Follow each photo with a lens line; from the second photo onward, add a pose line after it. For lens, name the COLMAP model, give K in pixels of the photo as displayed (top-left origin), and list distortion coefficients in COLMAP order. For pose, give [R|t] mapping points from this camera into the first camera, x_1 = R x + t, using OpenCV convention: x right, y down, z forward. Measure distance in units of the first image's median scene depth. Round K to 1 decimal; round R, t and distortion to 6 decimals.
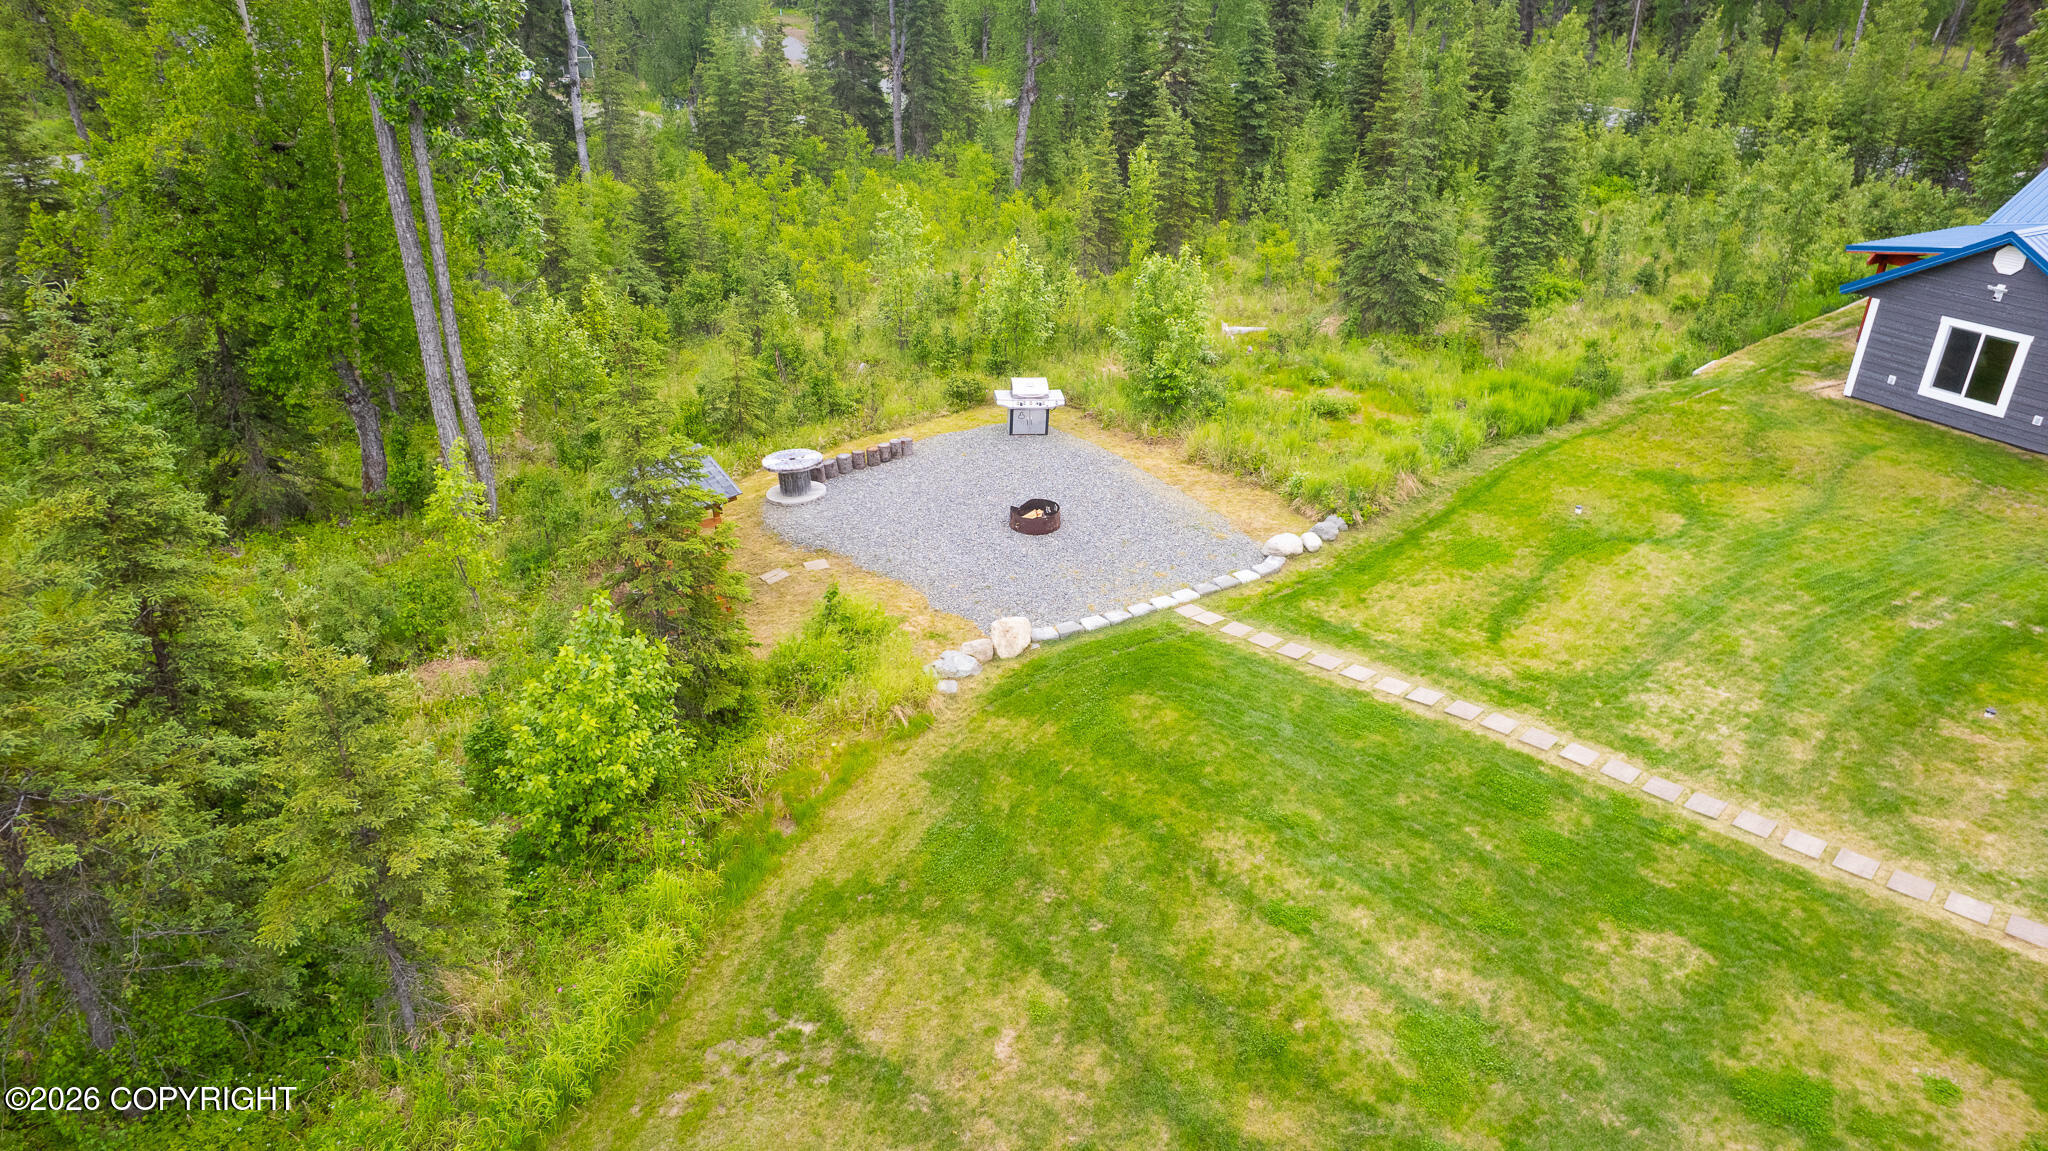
lens RADIAL K [[1308.7, 0, 1025.5], [0, 1308.7, 582.7], [0, 0, 1]] dist [-0.083717, 0.078345]
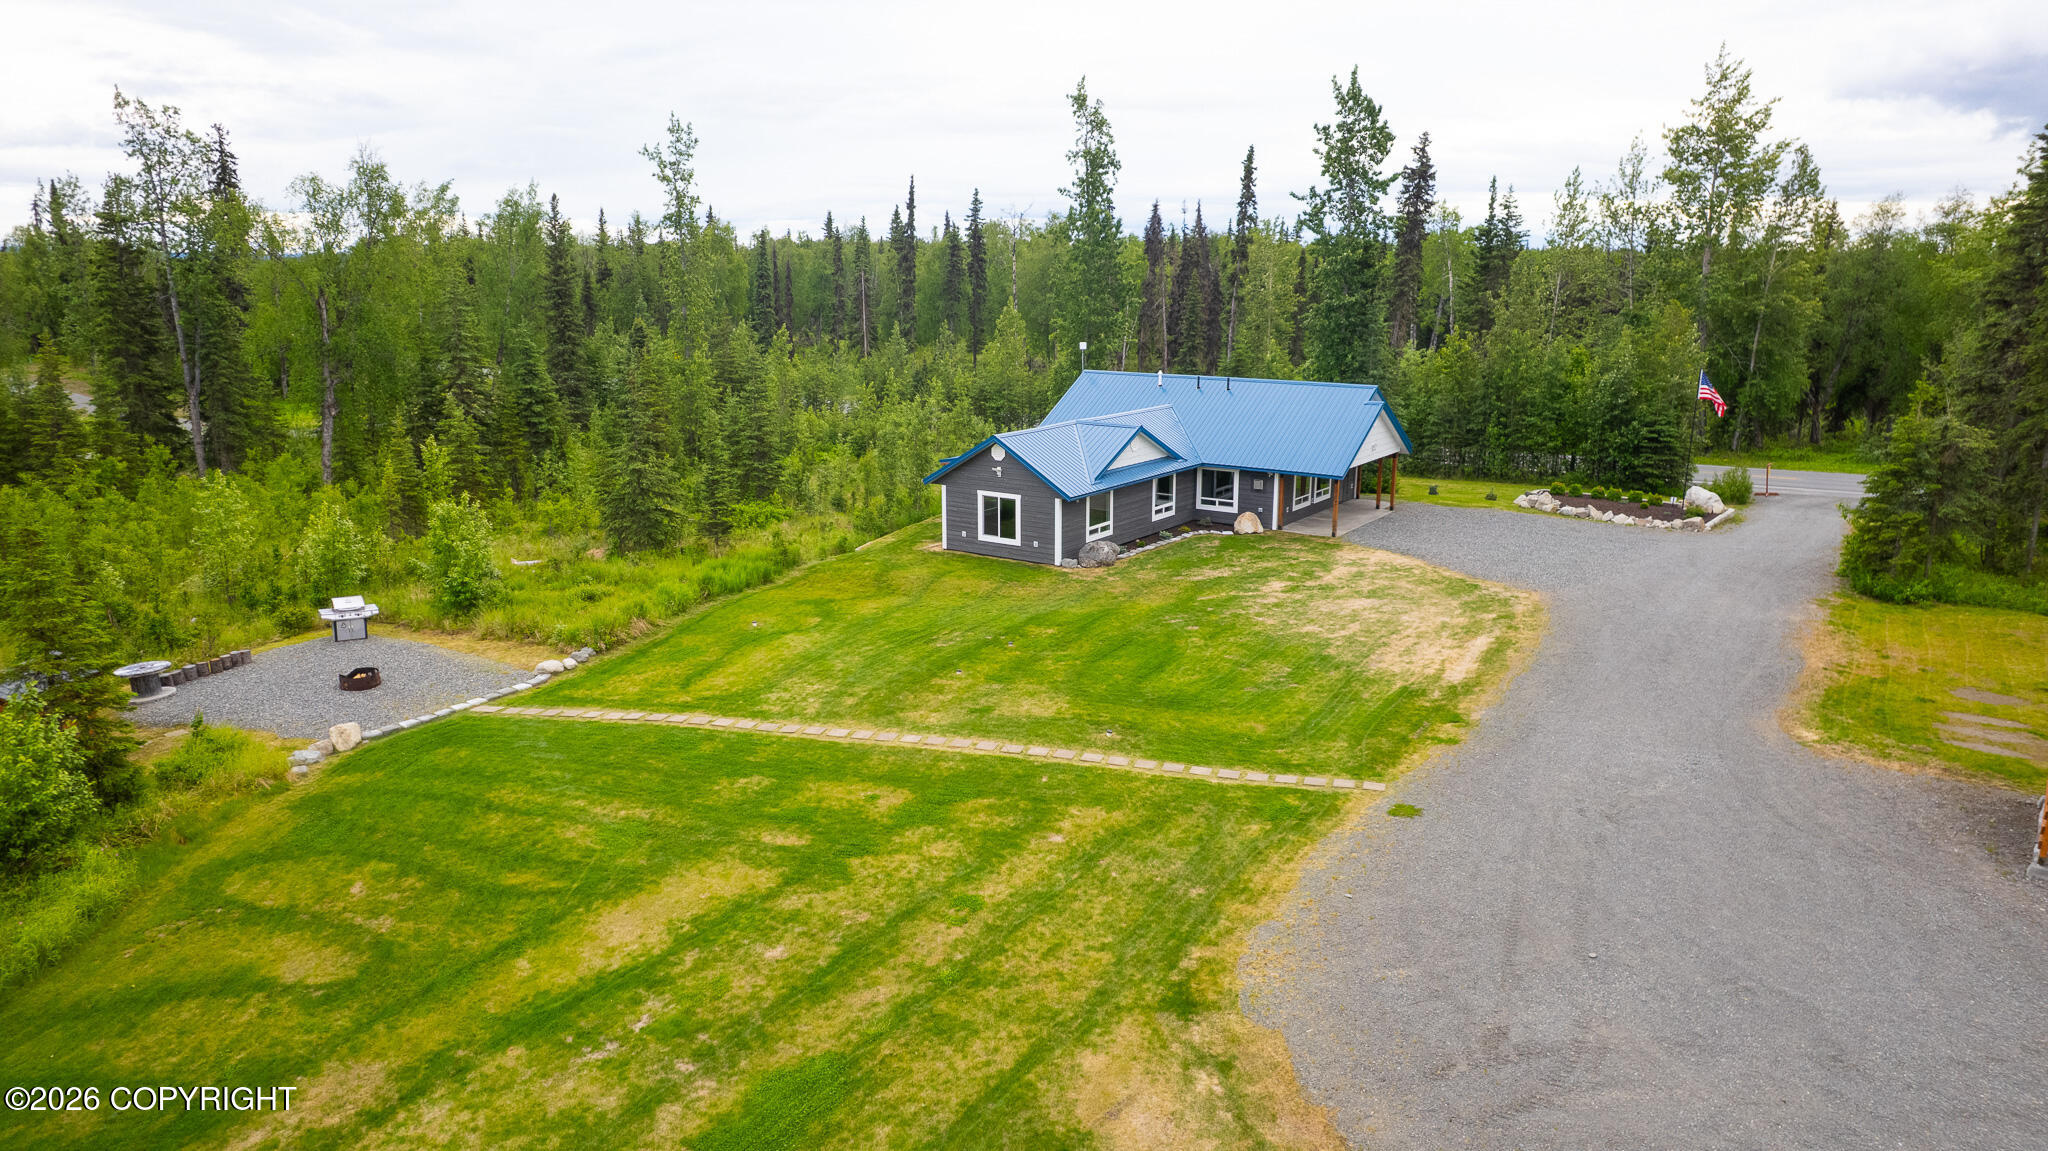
lens RADIAL K [[1308.7, 0, 1025.5], [0, 1308.7, 582.7], [0, 0, 1]] dist [-0.083717, 0.078345]
pose [[0.881740, -0.110273, 0.458666, 0.013826], [0.214686, 0.959574, -0.182011, 0.223399], [-0.420053, 0.258955, 0.869769, -0.430823]]
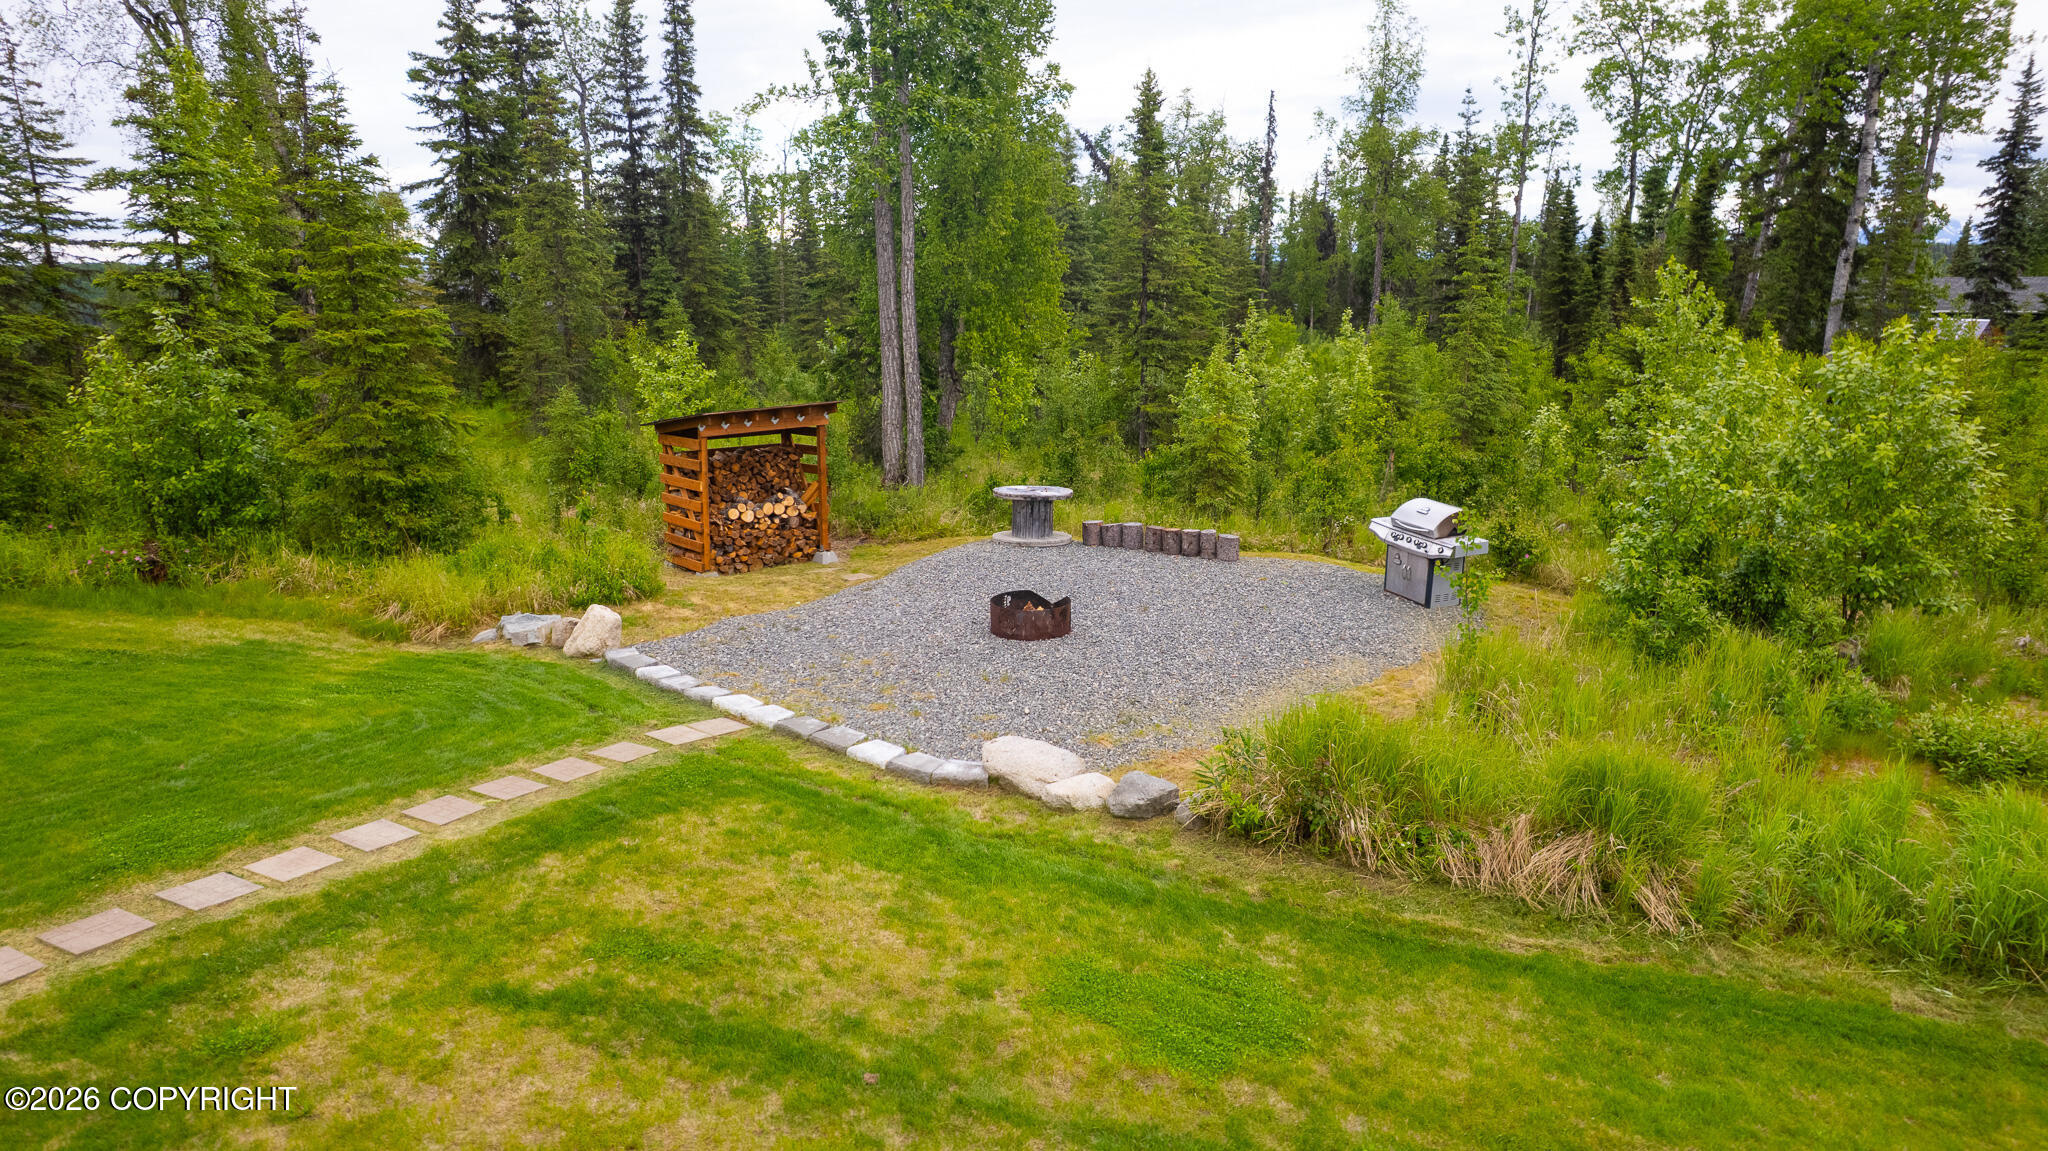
lens RADIAL K [[1308.7, 0, 1025.5], [0, 1308.7, 582.7], [0, 0, 1]] dist [-0.083717, 0.078345]
pose [[0.284578, 0.223726, -0.932181, 0.513601], [-0.434594, 0.896834, 0.082569, -0.102907], [0.854484, 0.381623, 0.352450, 0.720467]]
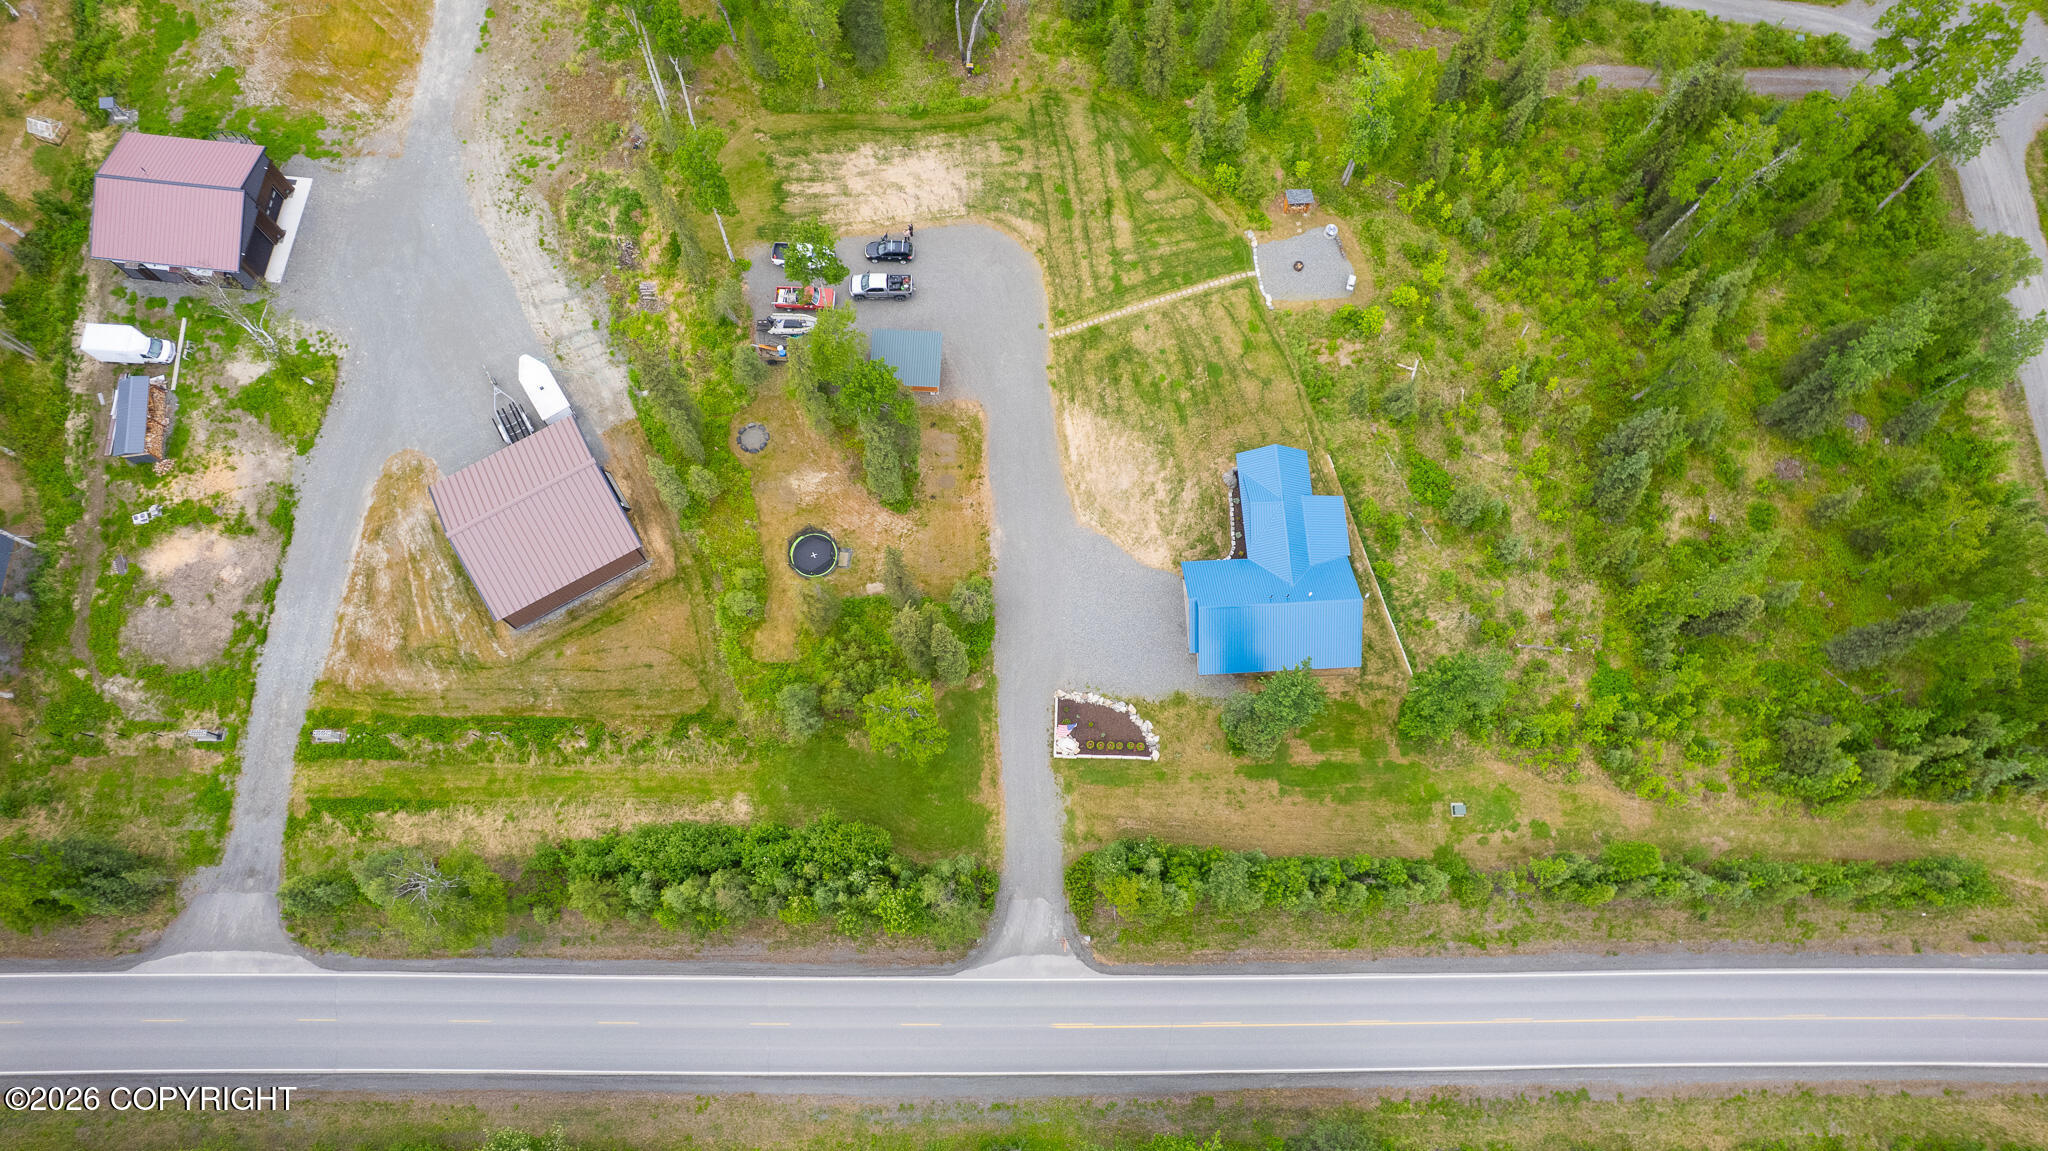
lens RADIAL K [[1308.7, 0, 1025.5], [0, 1308.7, 582.7], [0, 0, 1]] dist [-0.083717, 0.078345]
pose [[-0.416223, 0.864533, -0.281676, 2.685656], [-0.429194, 0.086300, 0.899080, -3.686783], [0.801593, 0.495112, 0.335133, -0.848417]]
